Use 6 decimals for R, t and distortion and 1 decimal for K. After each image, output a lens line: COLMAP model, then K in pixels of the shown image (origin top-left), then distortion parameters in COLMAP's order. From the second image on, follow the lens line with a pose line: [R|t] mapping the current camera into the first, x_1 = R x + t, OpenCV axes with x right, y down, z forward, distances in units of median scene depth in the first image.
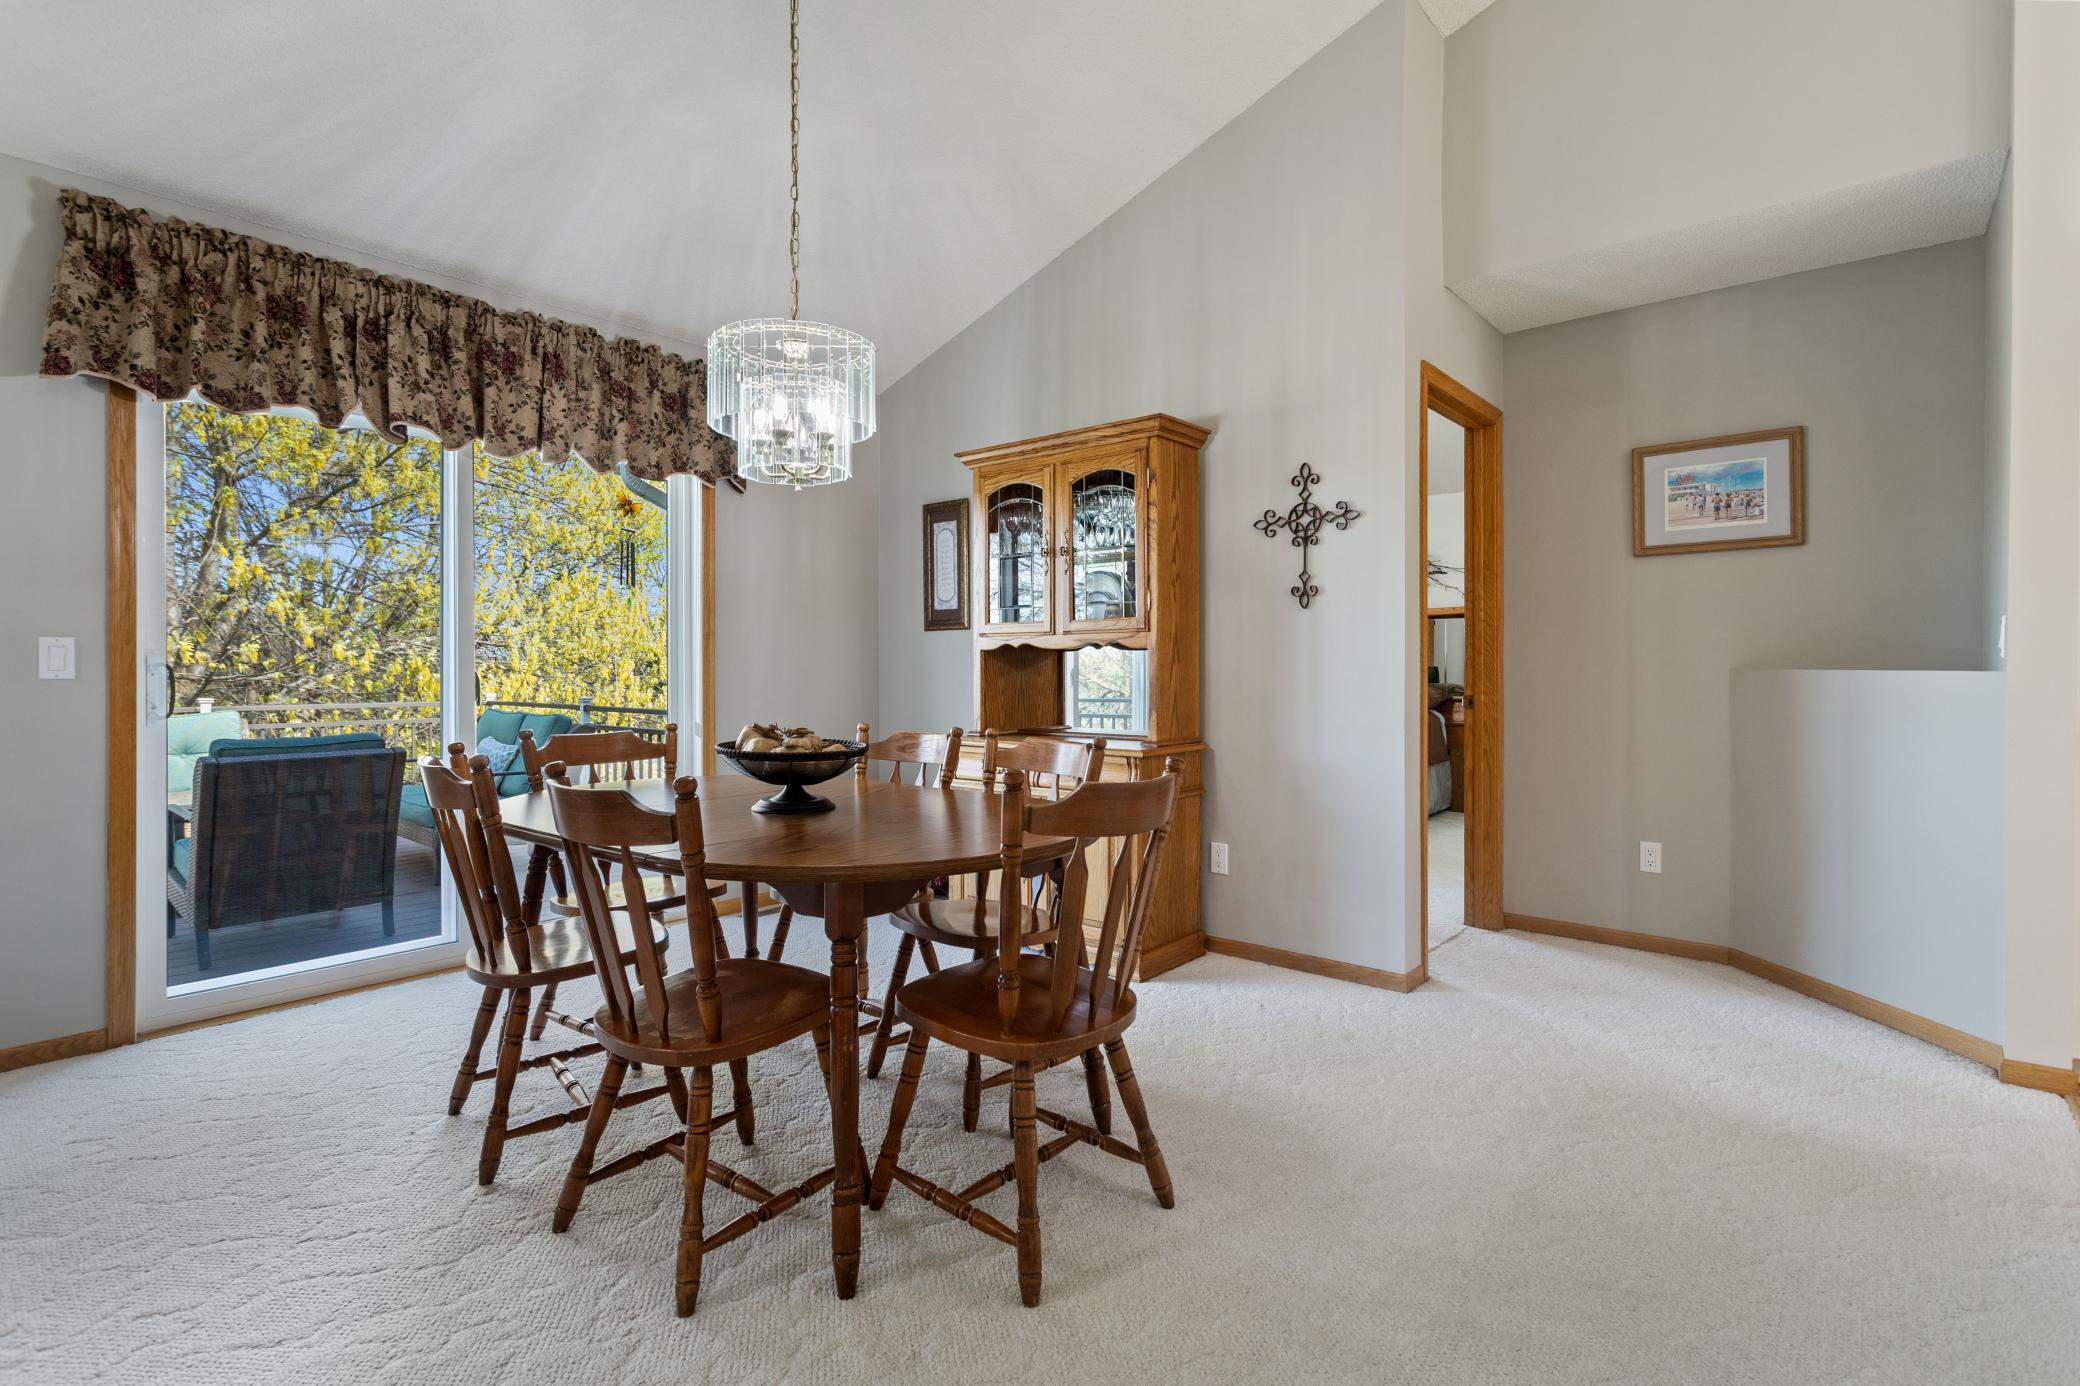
lens RADIAL K [[998.5, 0, 1034.7], [0, 998.5, 678.3], [0, 0, 1]] dist [-0.006445, -0.001064]
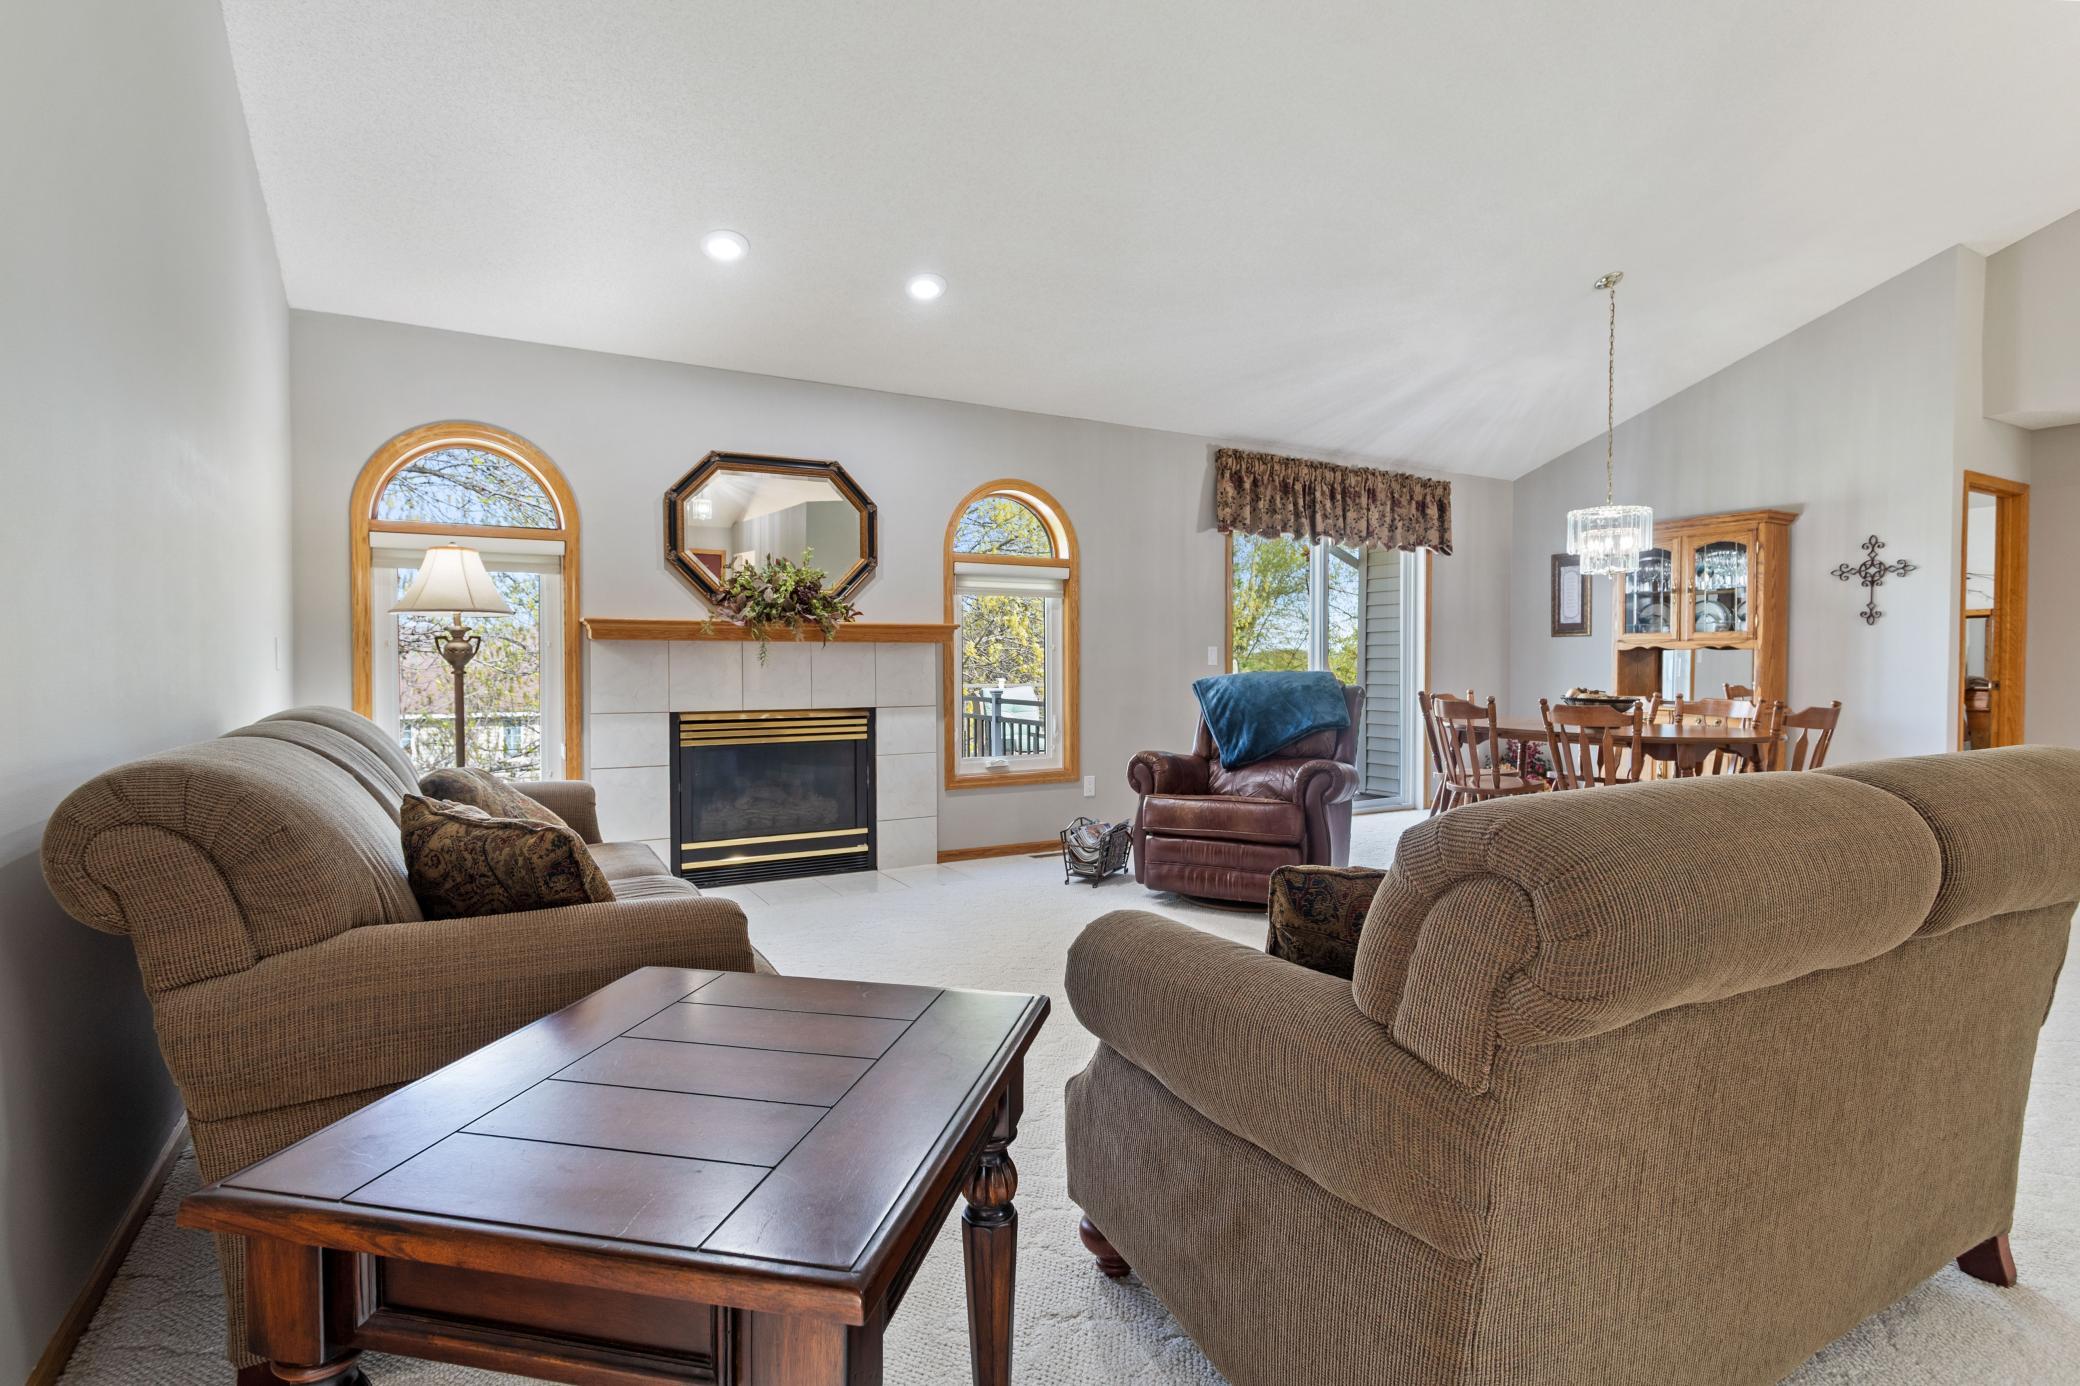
lens RADIAL K [[998.5, 0, 1046.7], [0, 998.5, 685.8], [0, 0, 1]] dist [-0.006445, -0.001064]
pose [[0.940535, 0.011586, -0.339499, -0.425658], [-0.005987, 0.999828, 0.017535, 0.007749], [0.339644, -0.014460, 0.940443, -0.942241]]
